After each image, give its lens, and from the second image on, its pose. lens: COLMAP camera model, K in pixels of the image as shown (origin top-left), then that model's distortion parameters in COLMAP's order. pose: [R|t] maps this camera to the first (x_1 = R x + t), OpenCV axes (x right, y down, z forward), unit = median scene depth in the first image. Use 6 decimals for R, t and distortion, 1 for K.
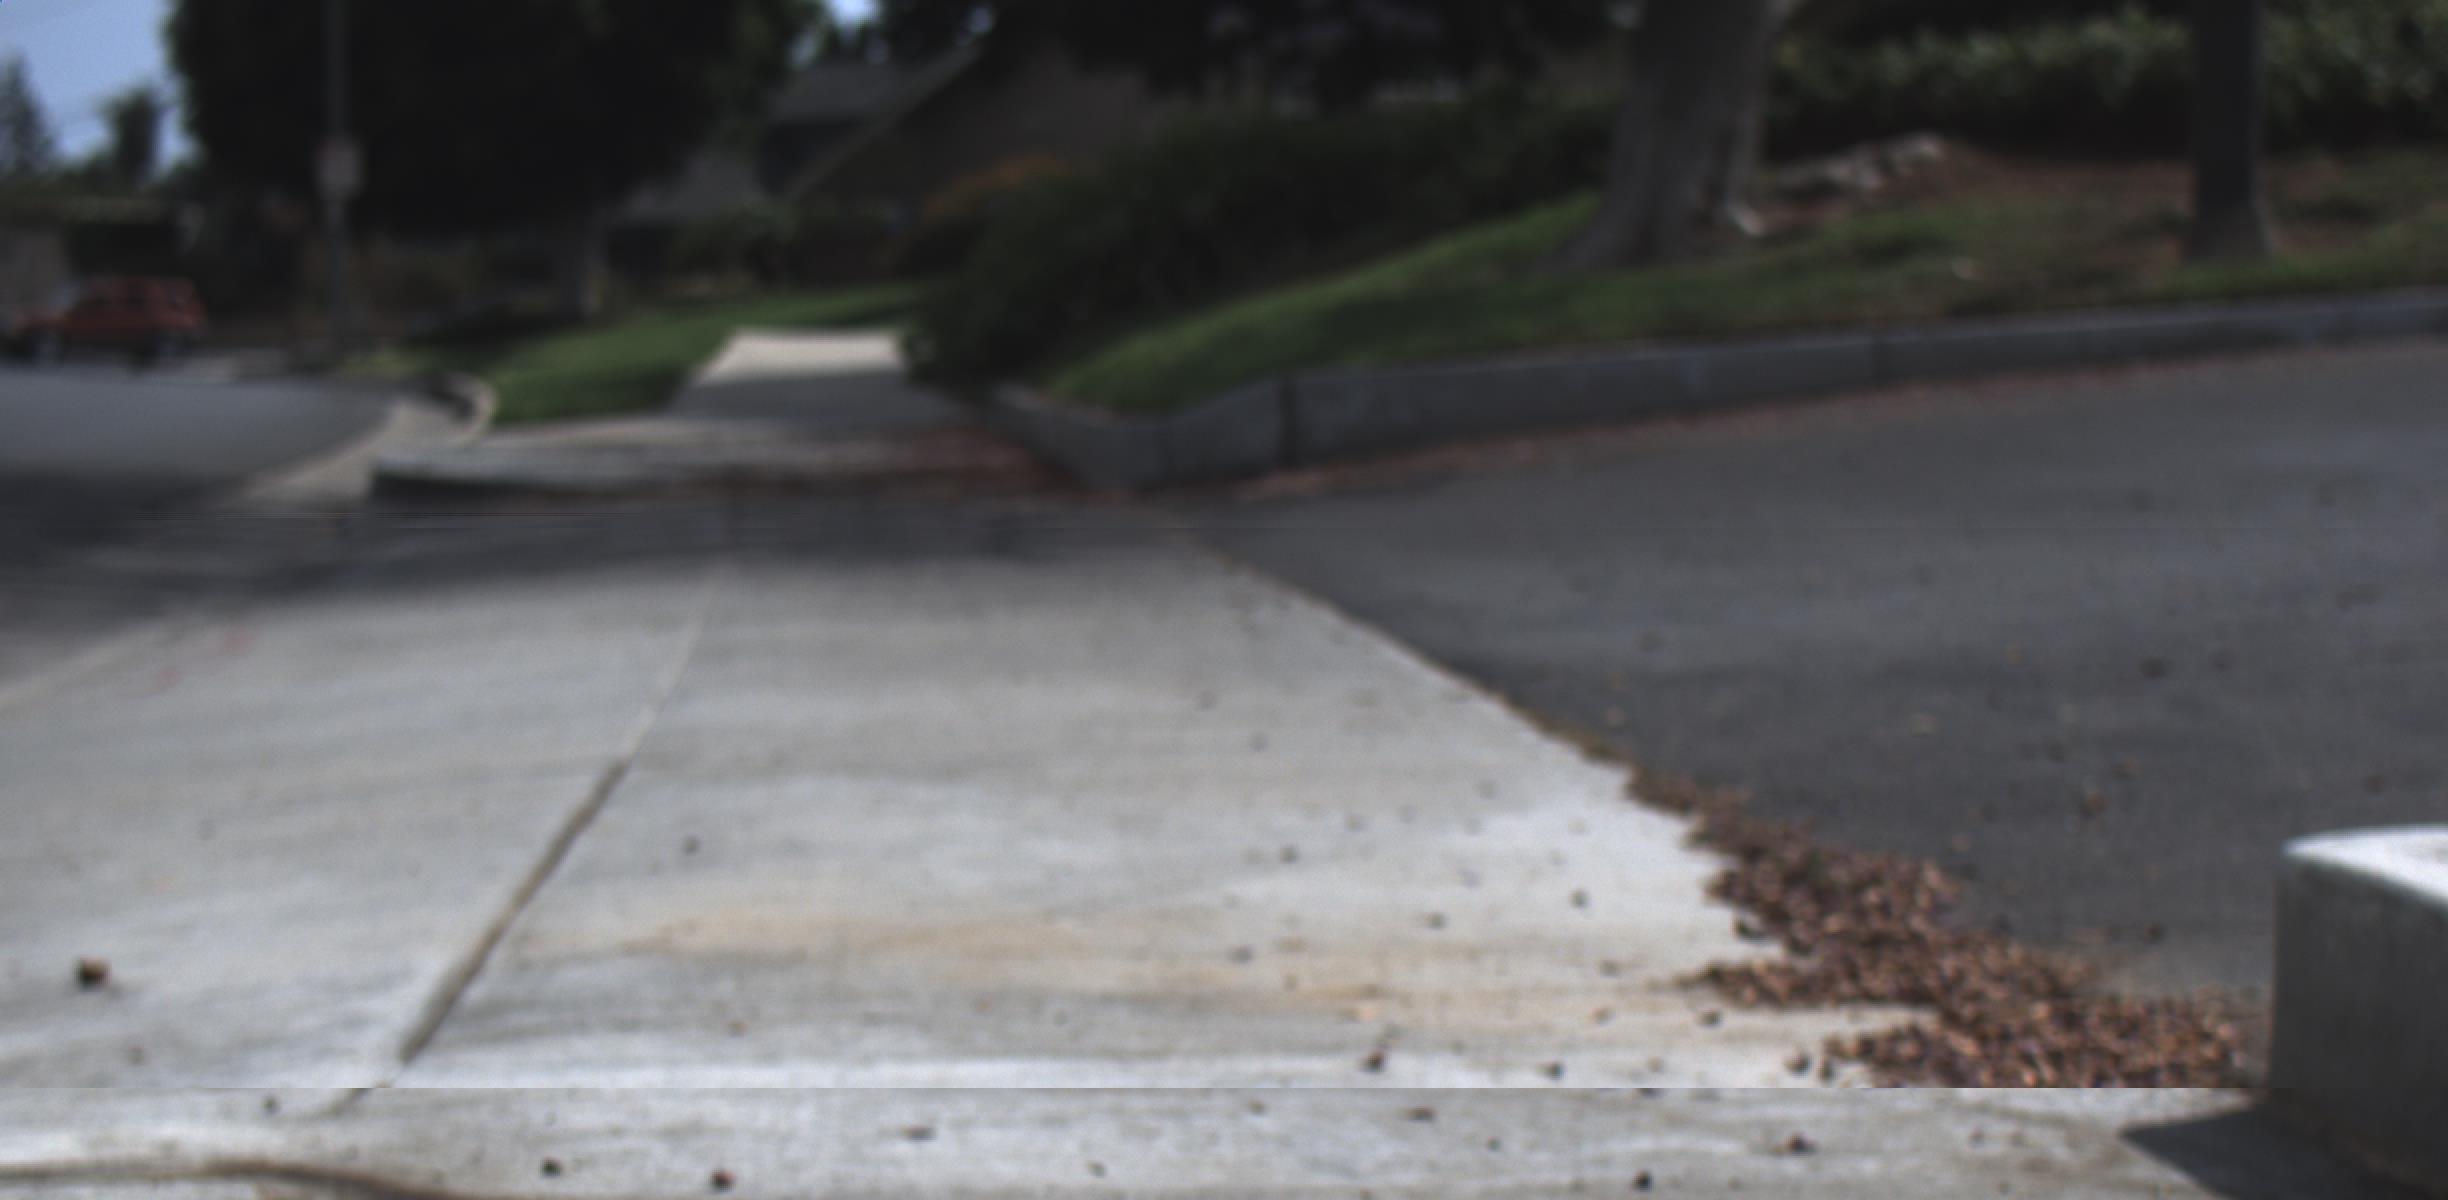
lens RADIAL K [[5086.8, 0, 1224.0], [0, 5086.8, 600.0], [0, 0, 1]] dist [-0.234406, 4.229585]
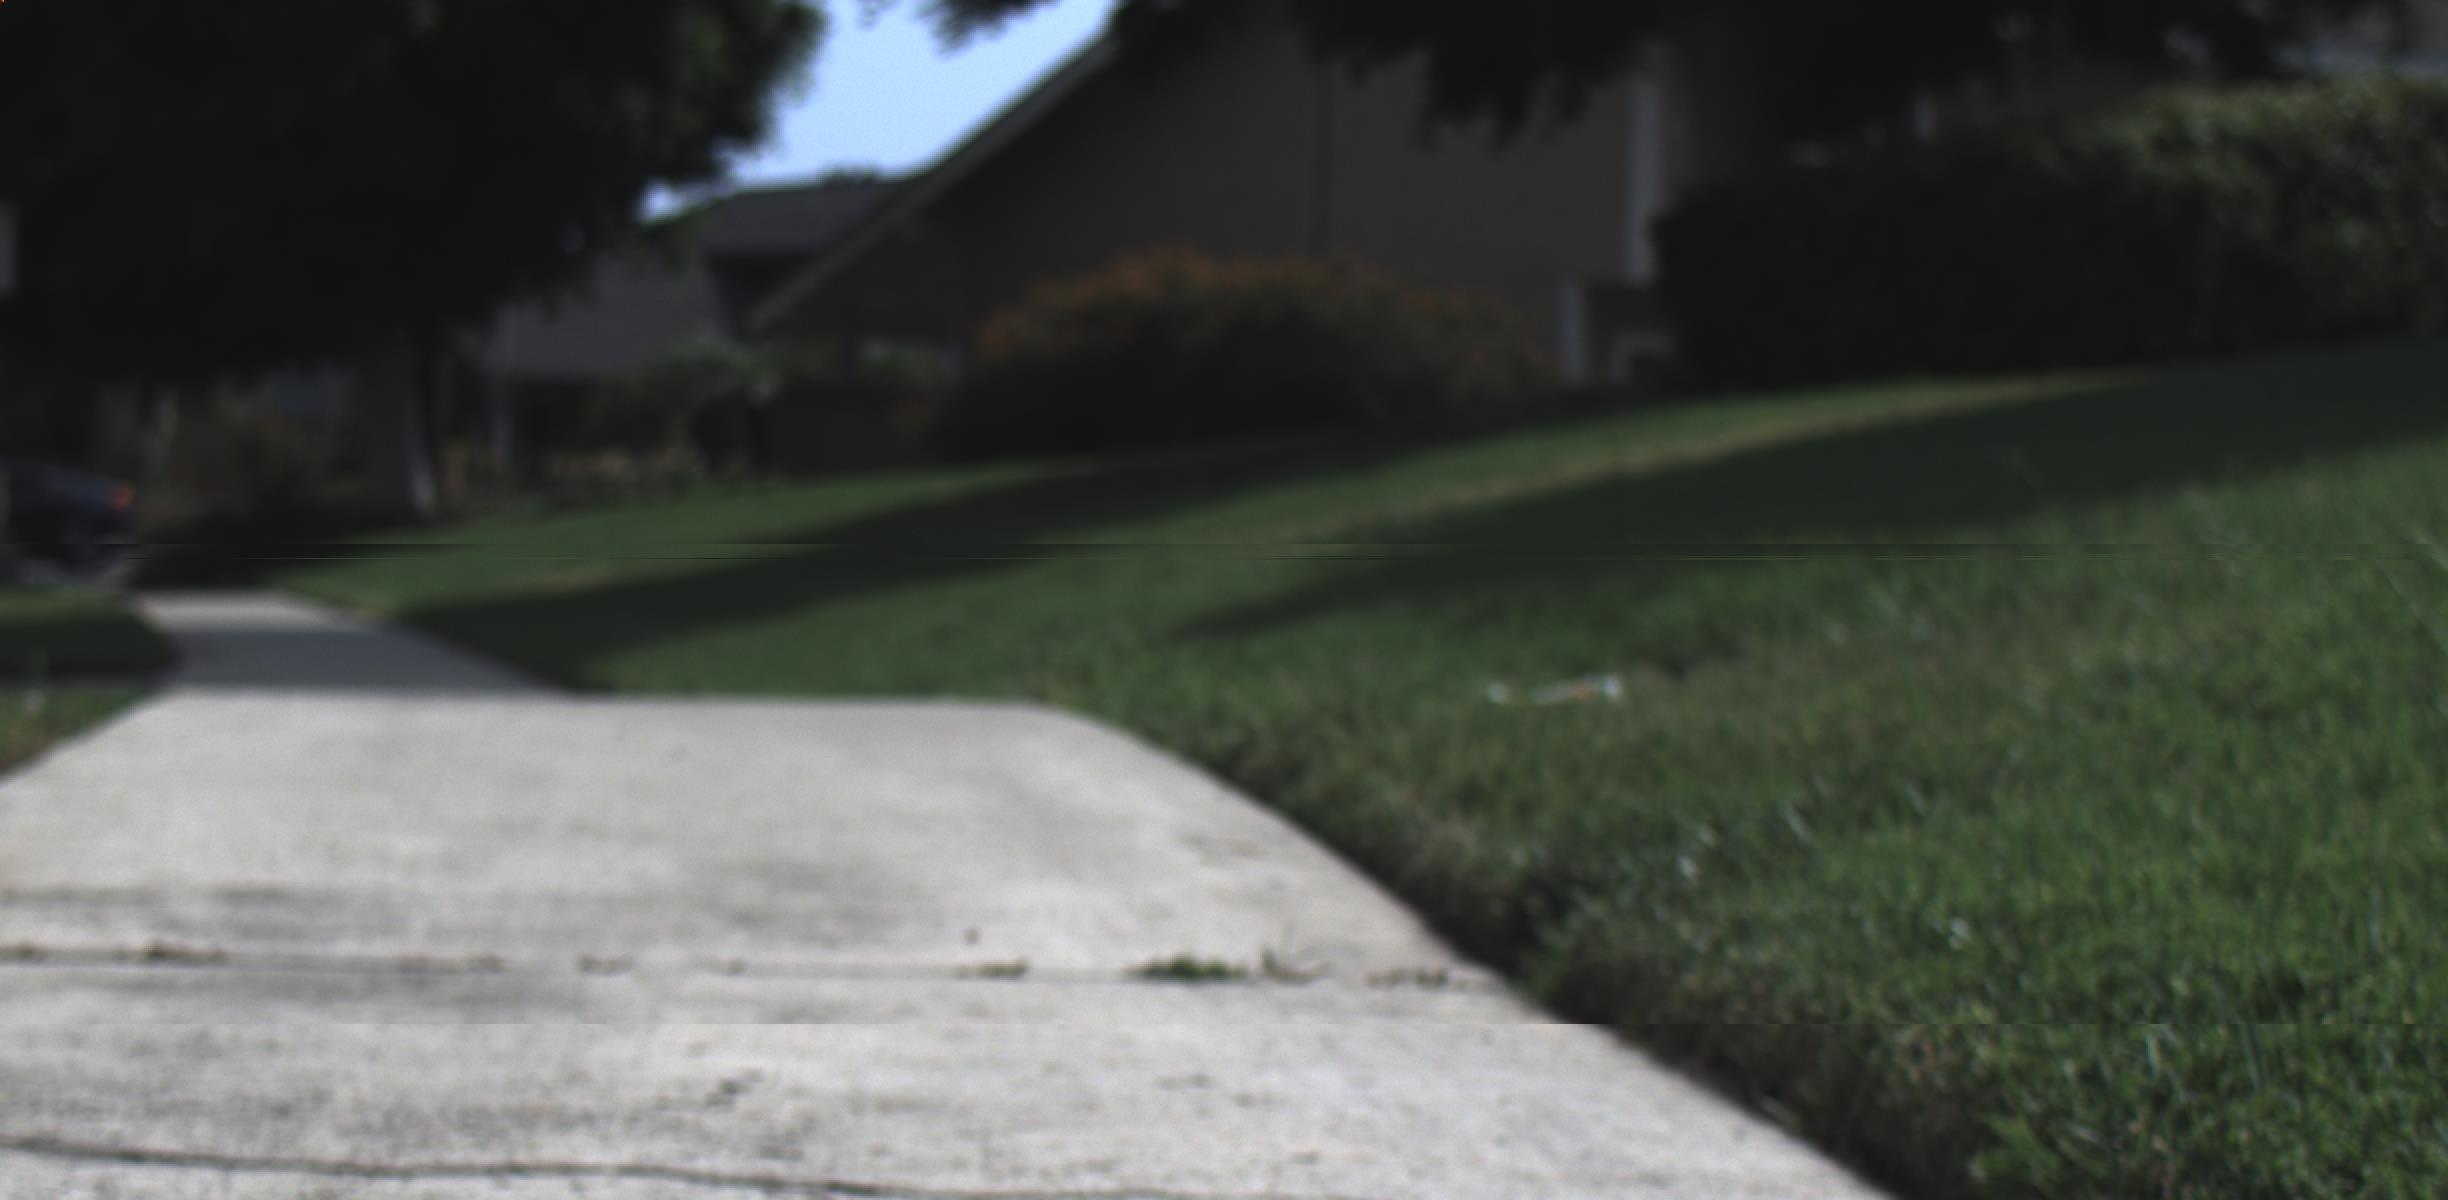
lens RADIAL K [[5086.8, 0, 1224.0], [0, 5086.8, 600.0], [0, 0, 1]] dist [-0.234406, 4.229585]
pose [[0.999757, 0.022036, -0.000367, -0.113930], [-0.022034, 0.999013, -0.038560, -0.099483], [-0.000483, 0.038559, 0.999256, 1.606289]]
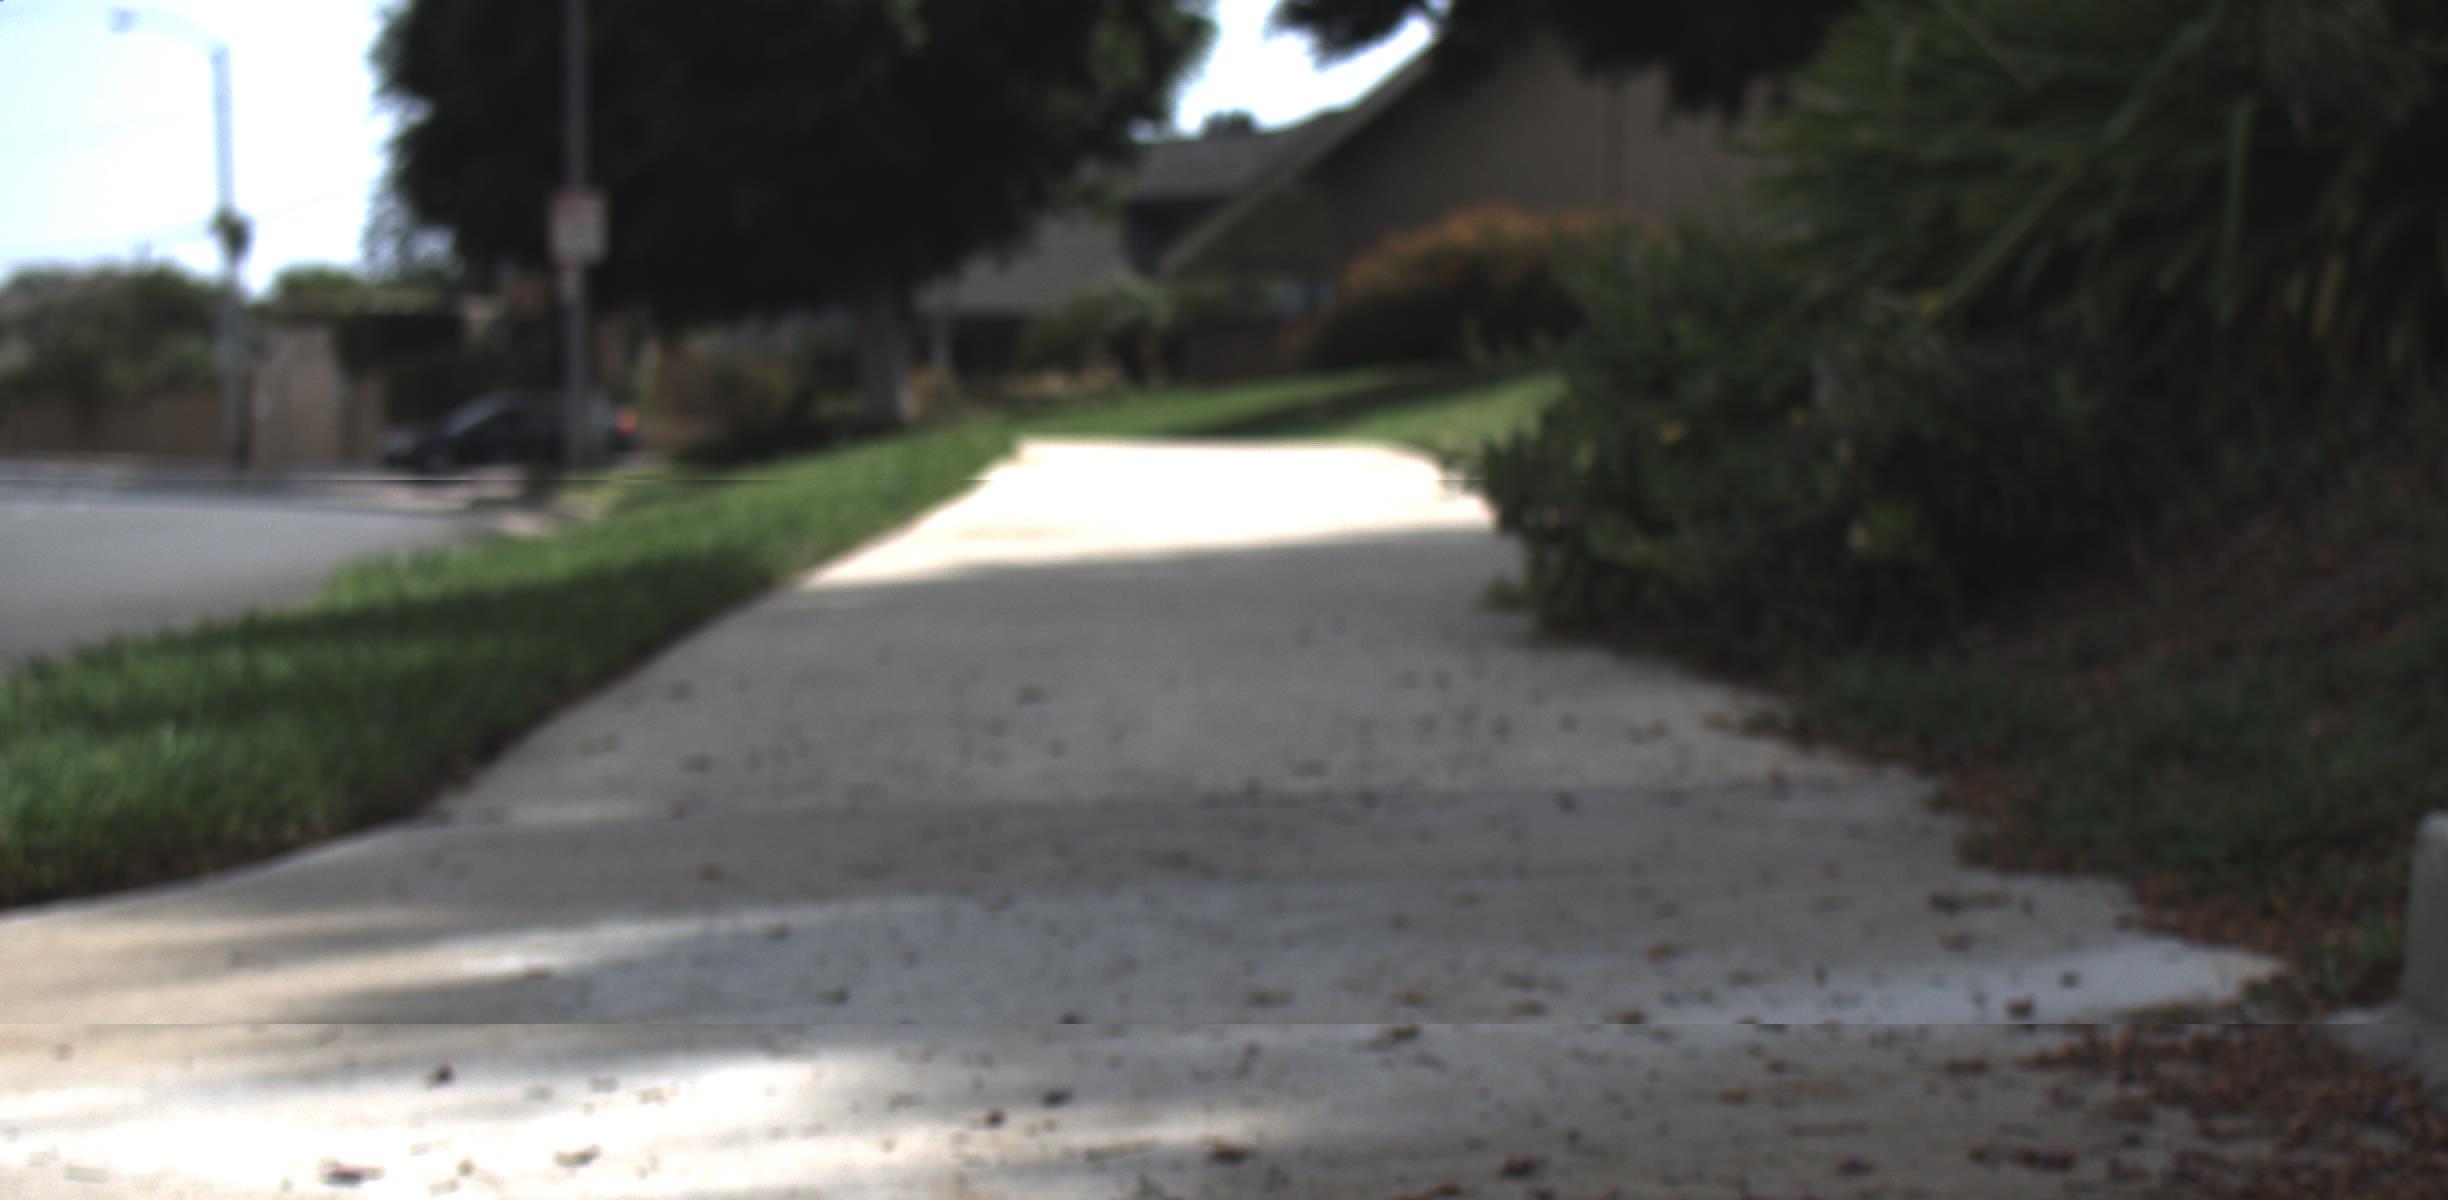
lens RADIAL K [[5086.8, 0, 1224.0], [0, 5086.8, 600.0], [0, 0, 1]] dist [-0.234406, 4.229585]
pose [[0.997156, 0.007444, -0.074994, -0.076455], [-0.009171, 0.999700, -0.022713, -0.049293], [0.074802, 0.023336, 0.996925, 0.961701]]
